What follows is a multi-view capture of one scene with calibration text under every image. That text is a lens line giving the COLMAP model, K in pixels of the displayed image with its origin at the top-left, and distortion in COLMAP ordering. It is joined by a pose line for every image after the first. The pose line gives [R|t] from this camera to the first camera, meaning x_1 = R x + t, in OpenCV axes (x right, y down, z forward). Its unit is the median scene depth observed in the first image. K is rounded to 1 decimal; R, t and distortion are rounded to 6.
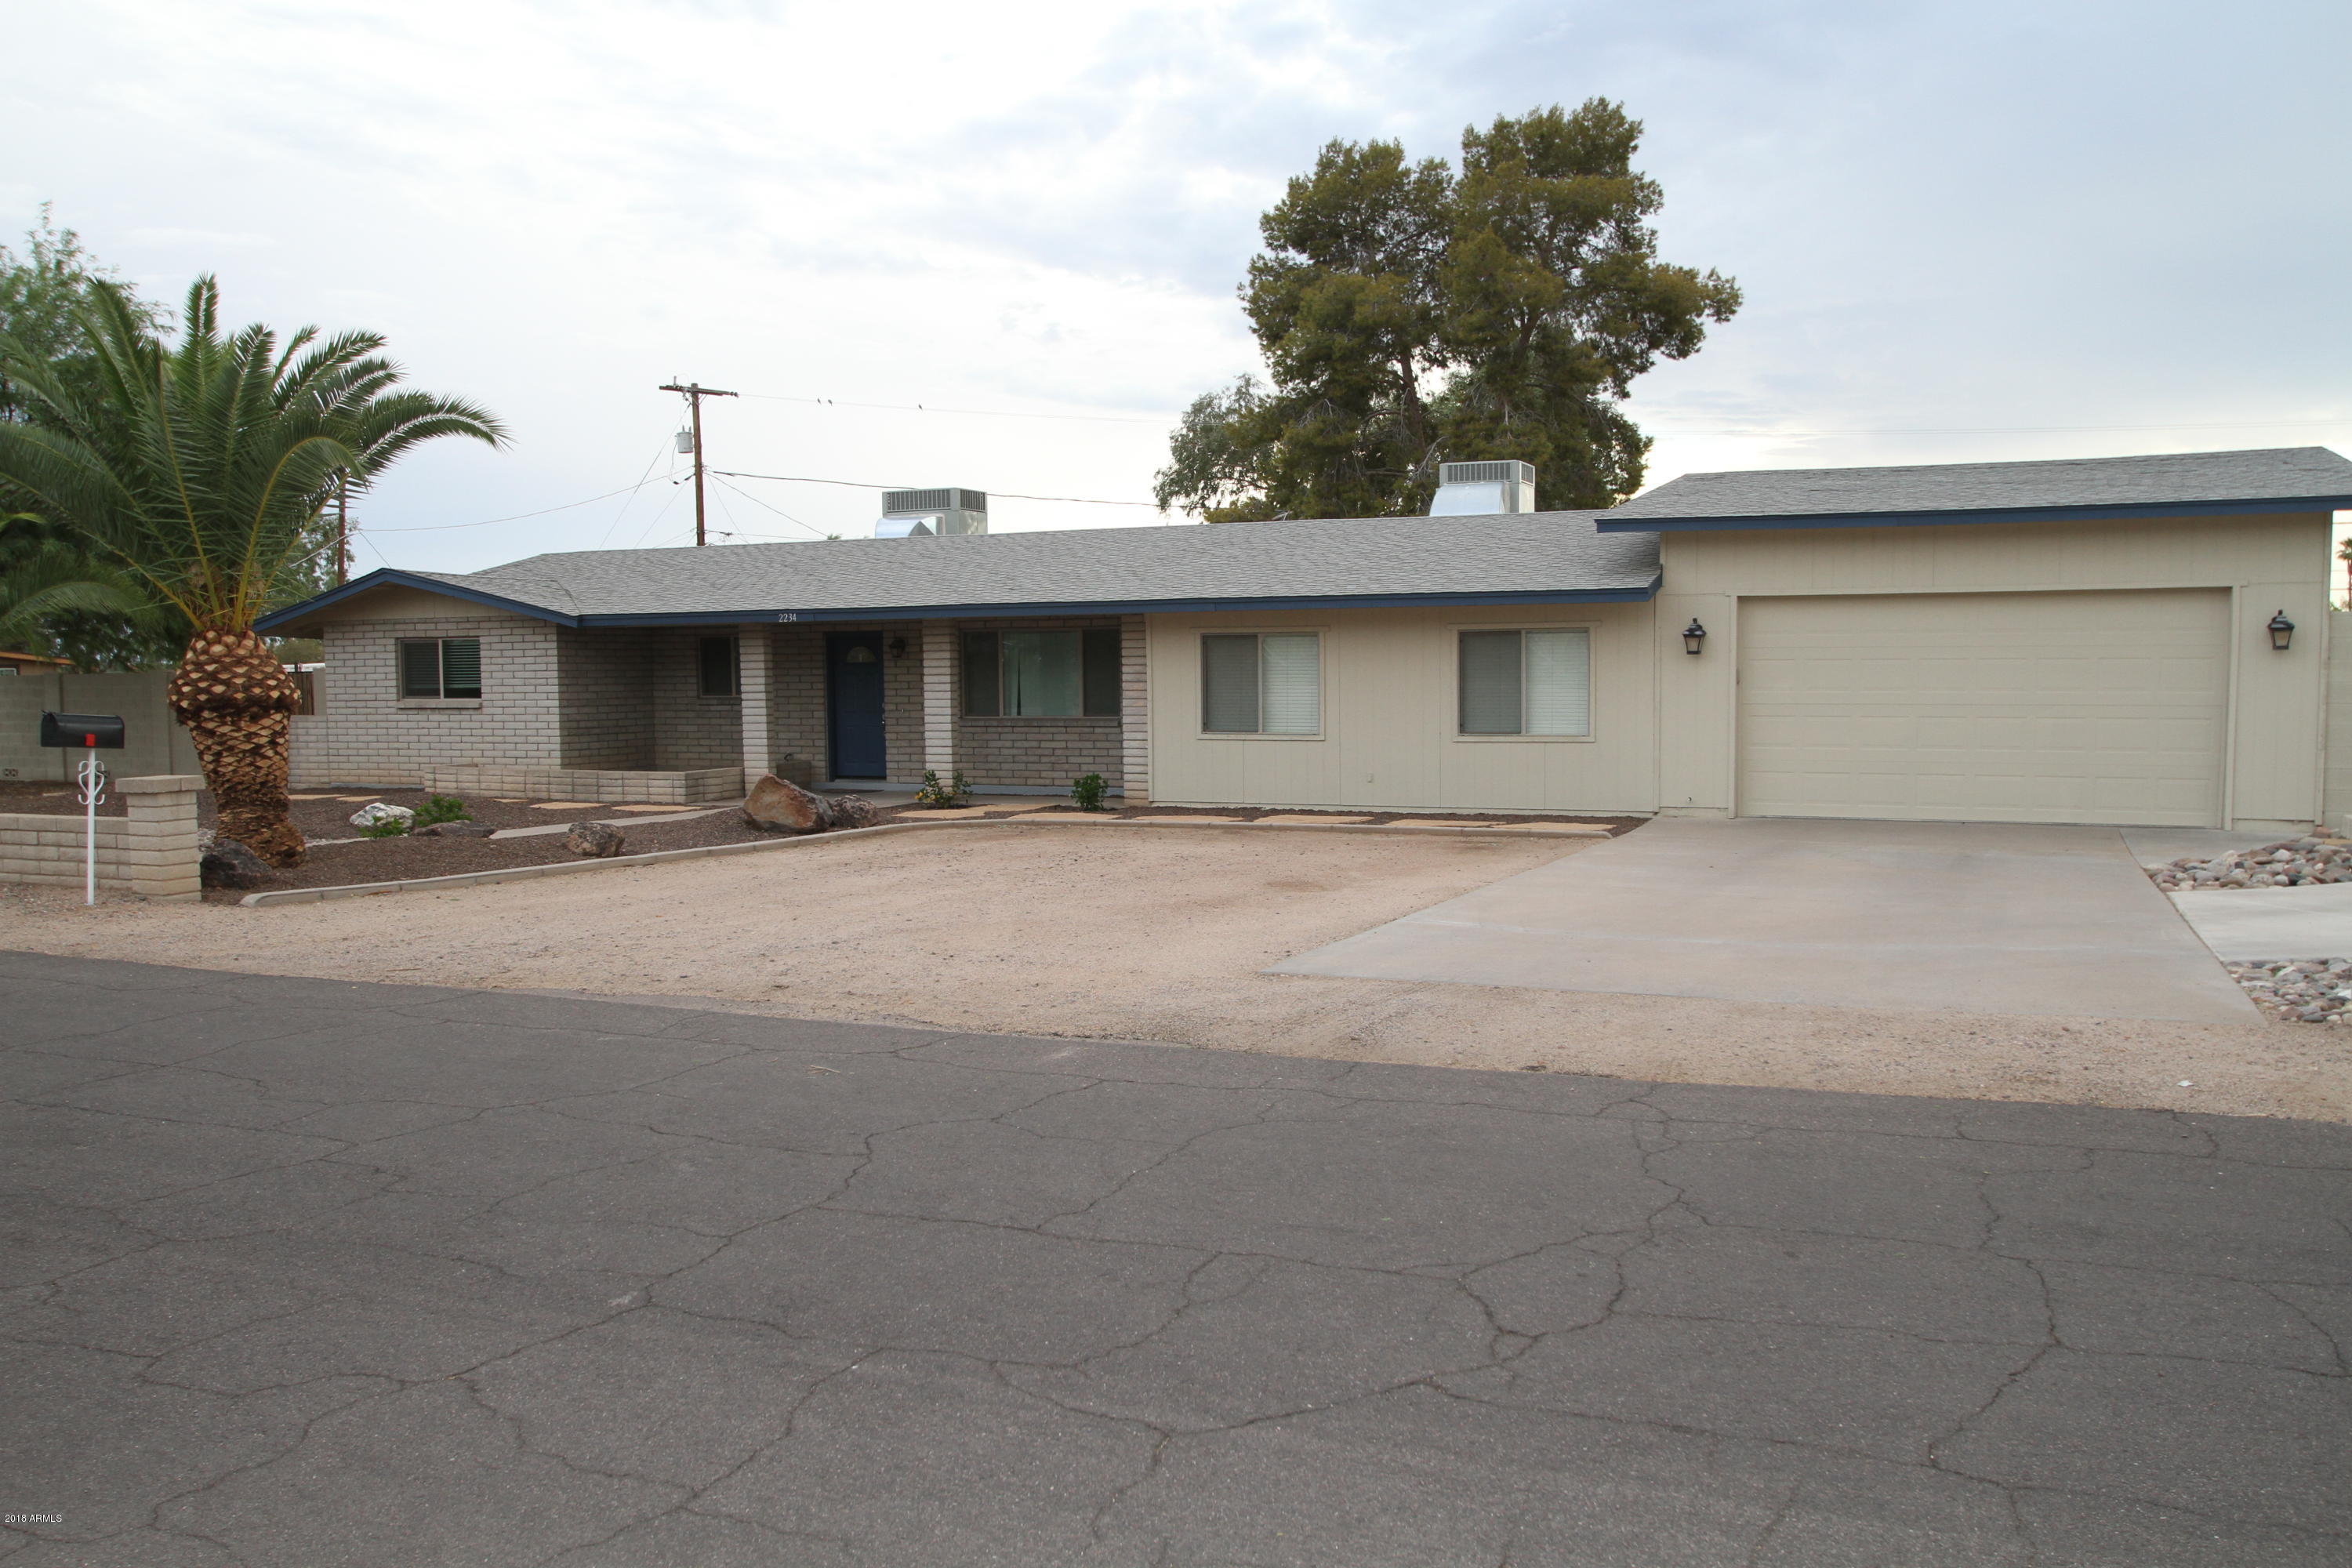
lens RADIAL K [[1909.6, 0, 1175.2], [0, 1909.6, 878.8], [0, 0, 1]] dist [-0.053815, 0.002135]
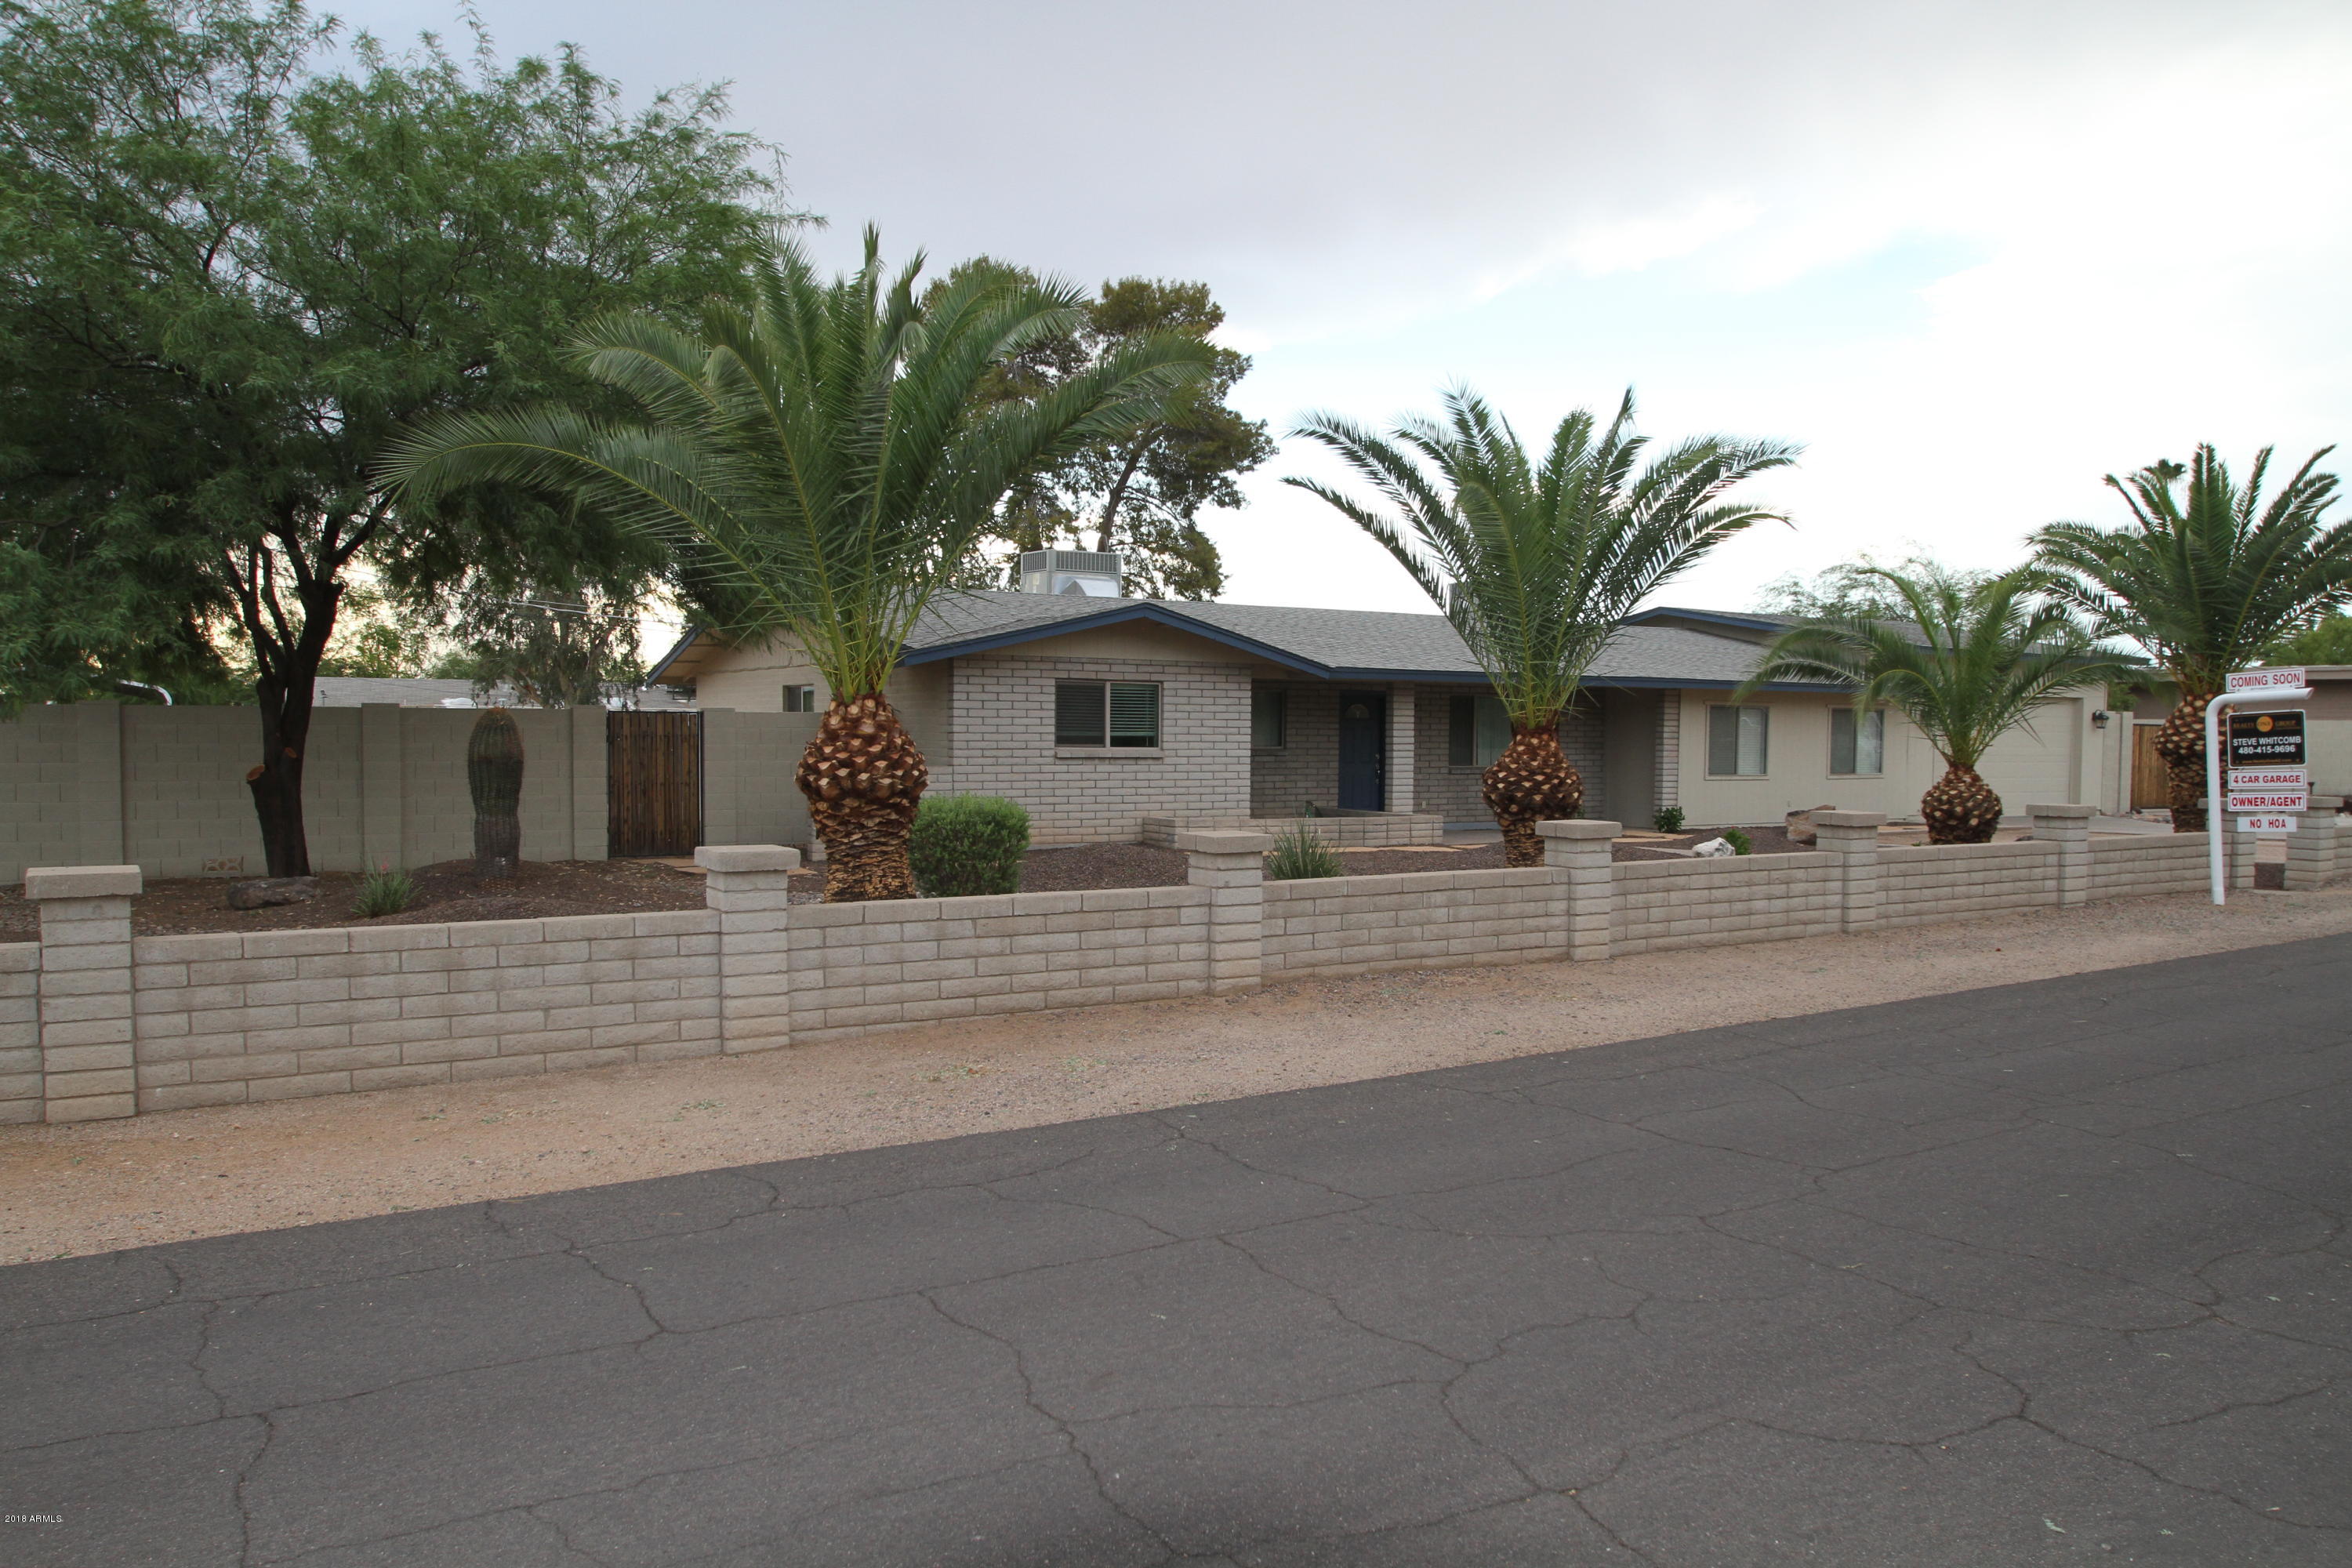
lens RADIAL K [[1831.2, 0, 1176.0], [0, 1831.2, 784.0], [0, 0, 1]] dist [-0.001759, 0.000185]
pose [[0.549465, -0.009481, 0.835463, -1.137820], [0.079455, 0.995997, -0.040953, -0.040261], [-0.831730, 0.088884, 0.548018, 0.508826]]
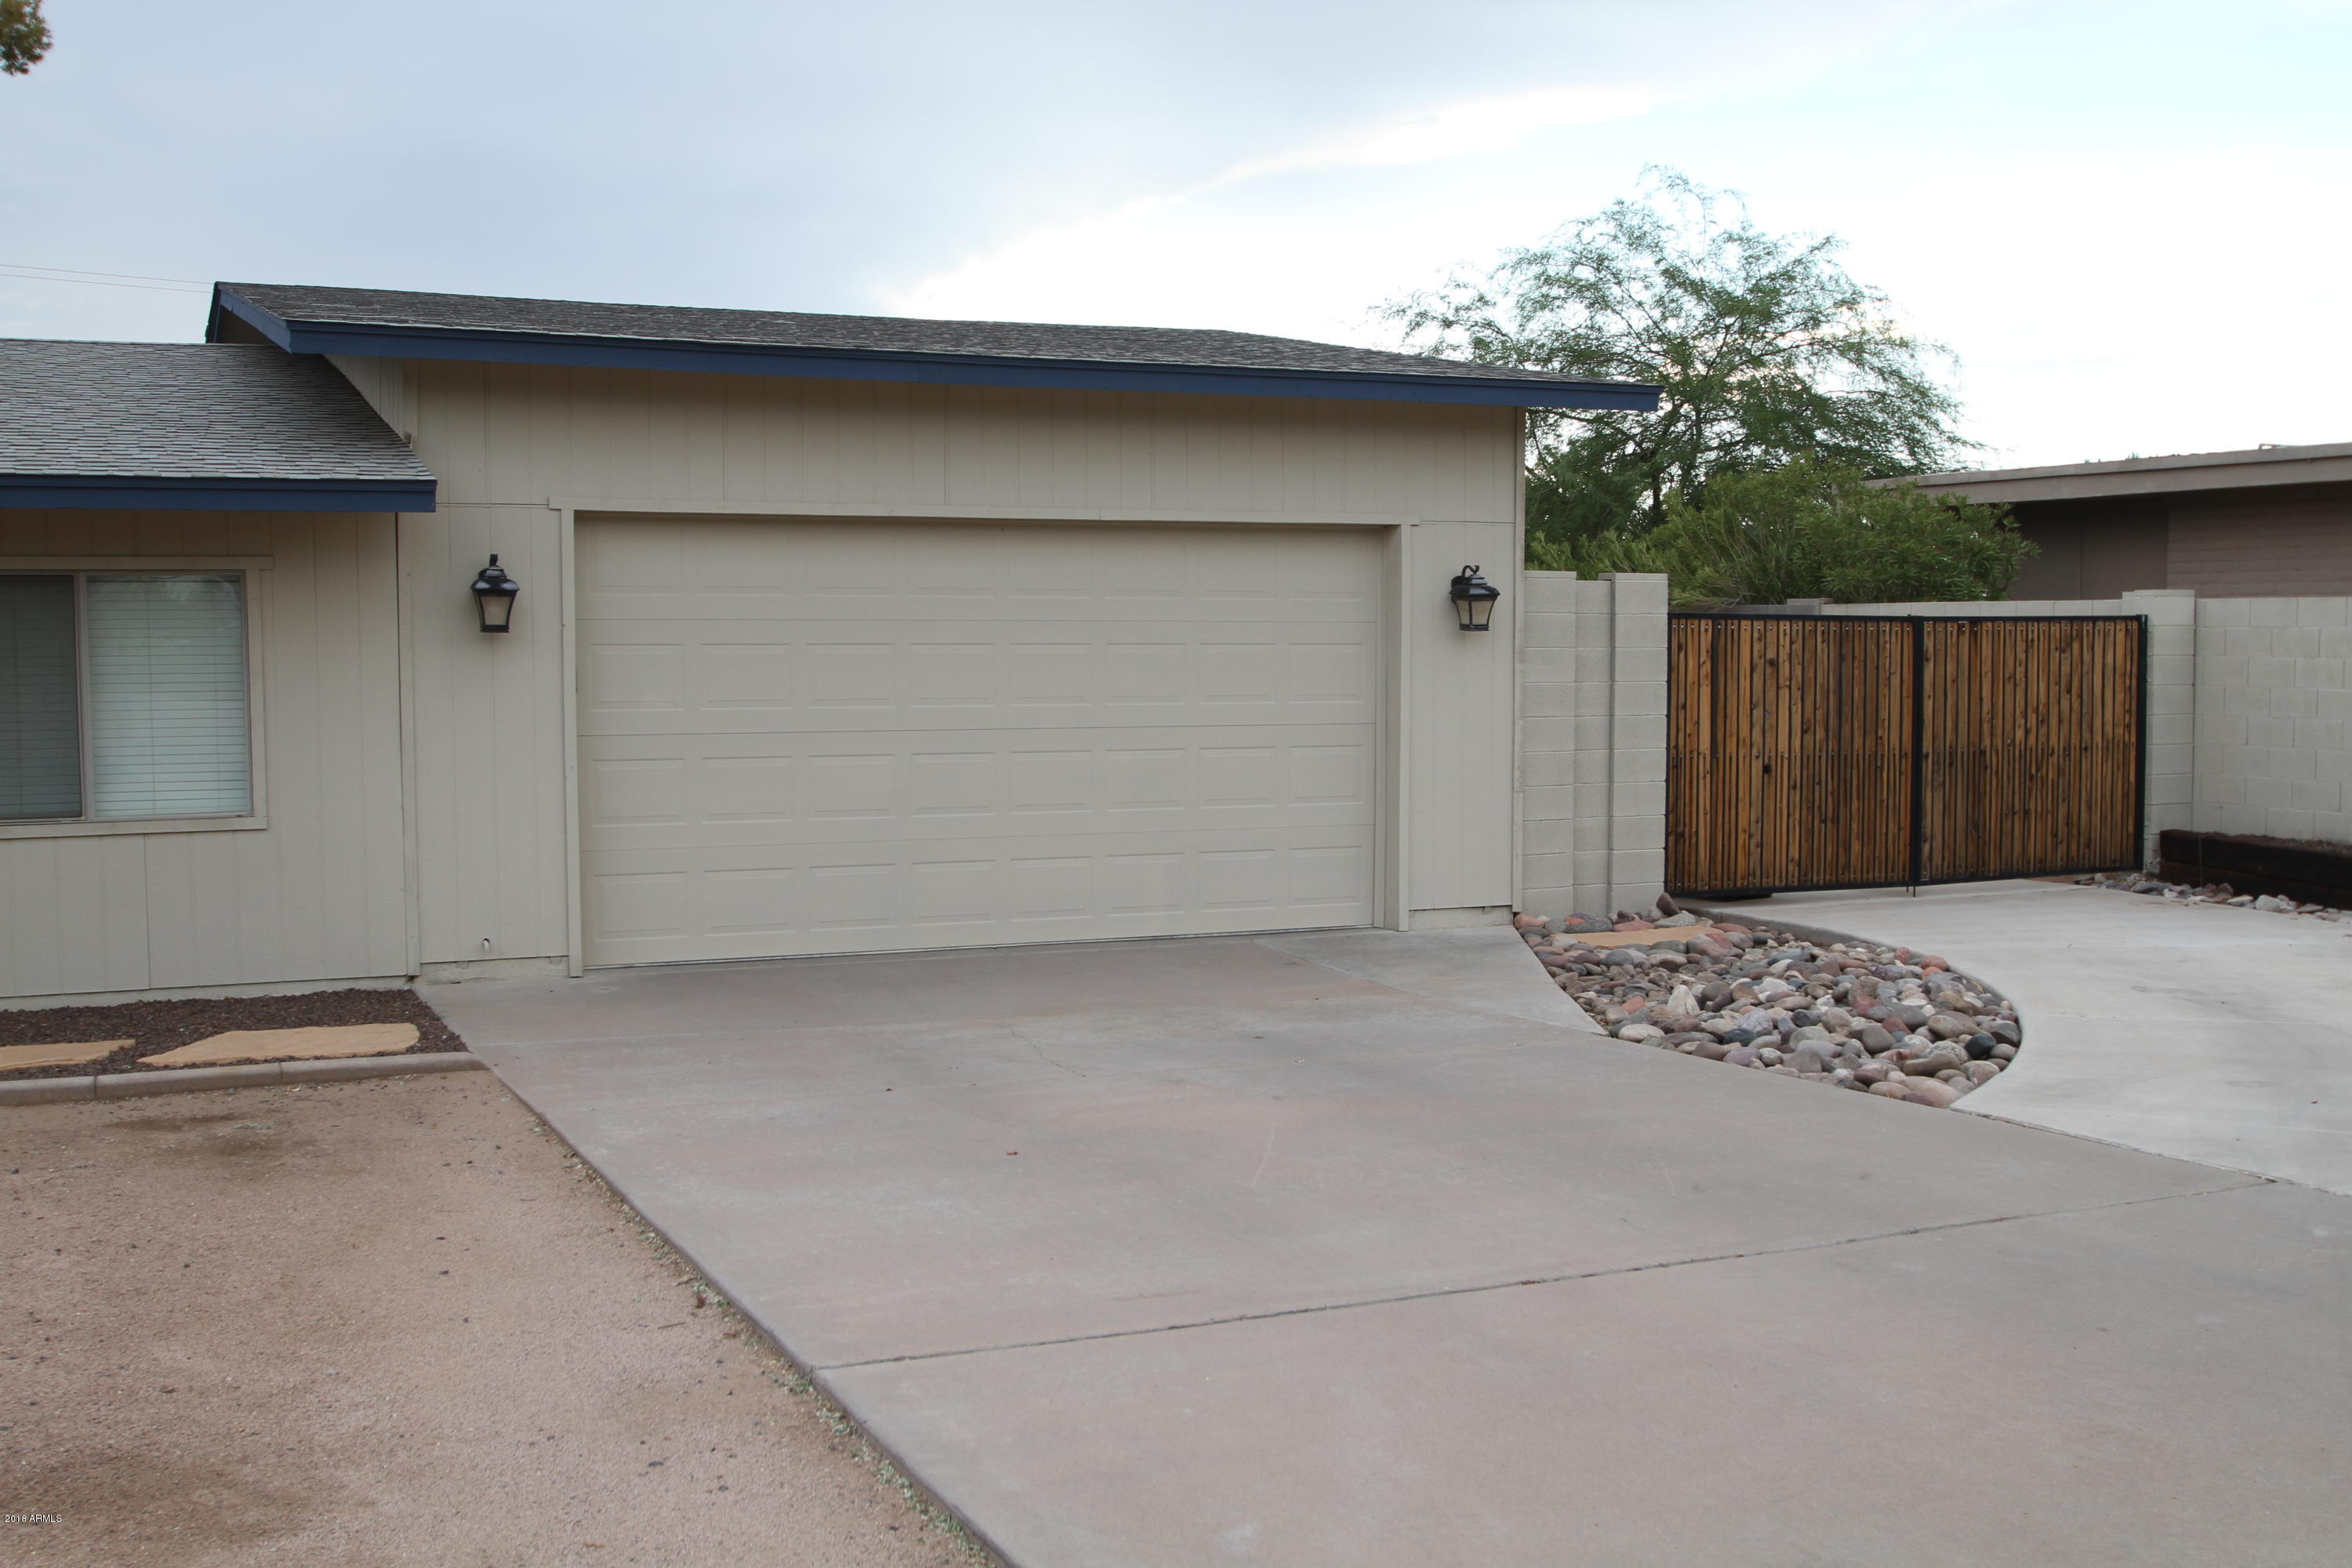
lens RADIAL K [[2416.7, 0, 1176.0], [0, 2416.7, 784.0], [0, 0, 1]] dist [-0.023637, -0.006999]
pose [[0.675159, -0.035557, 0.736815, -0.038068], [0.077368, 0.996742, -0.022794, -0.042193], [-0.733604, 0.072395, 0.675711, 0.371045]]
